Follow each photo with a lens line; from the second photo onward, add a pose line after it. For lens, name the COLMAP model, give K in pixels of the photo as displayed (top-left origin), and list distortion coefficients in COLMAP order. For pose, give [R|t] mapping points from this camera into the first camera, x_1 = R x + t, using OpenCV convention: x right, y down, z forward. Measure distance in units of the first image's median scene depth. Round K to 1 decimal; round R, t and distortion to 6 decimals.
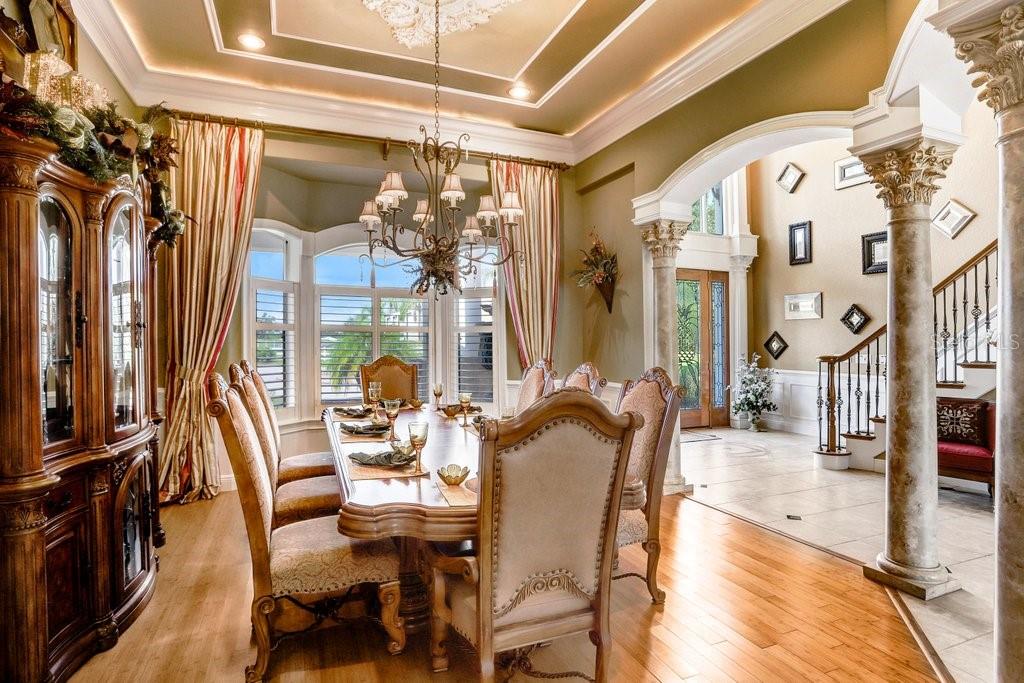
lens RADIAL K [[531.7, 0, 507.4], [0, 531.7, 325.0], [0, 0, 1]] dist [-0.068438, 0.027488]
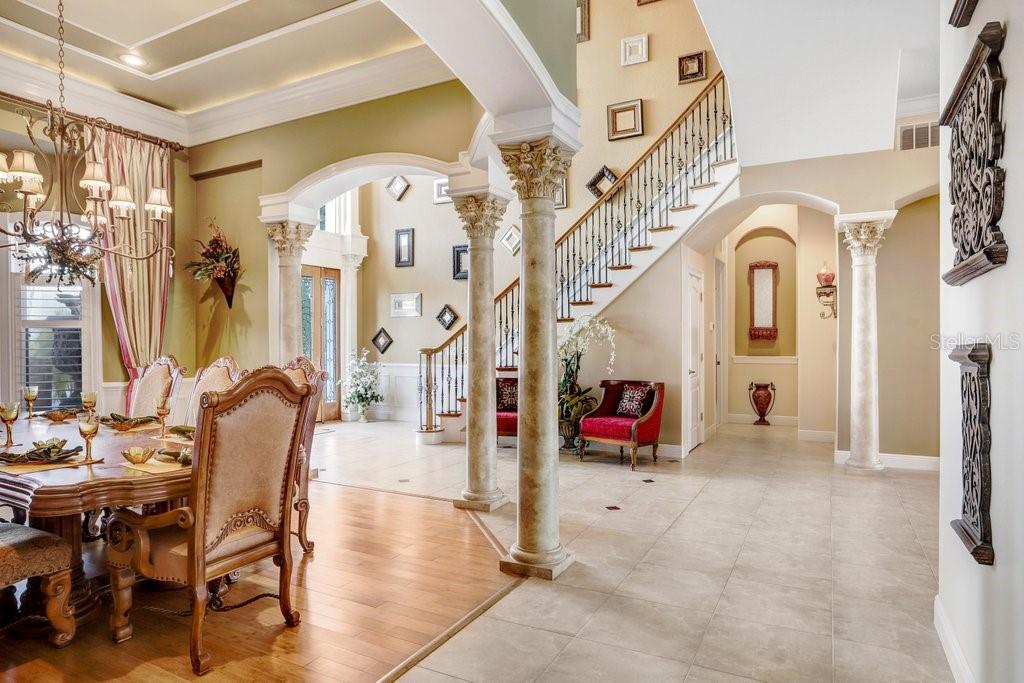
lens RADIAL K [[605.5, 0, 512.0], [0, 605.5, 341.5], [0, 0, 1]] dist [-0.000199, 0.001332]
pose [[0.765795, -0.012349, 0.642967, -0.130950], [-0.009573, 0.999486, 0.030598, 0.000170], [-0.643014, -0.029587, 0.765283, -0.193442]]
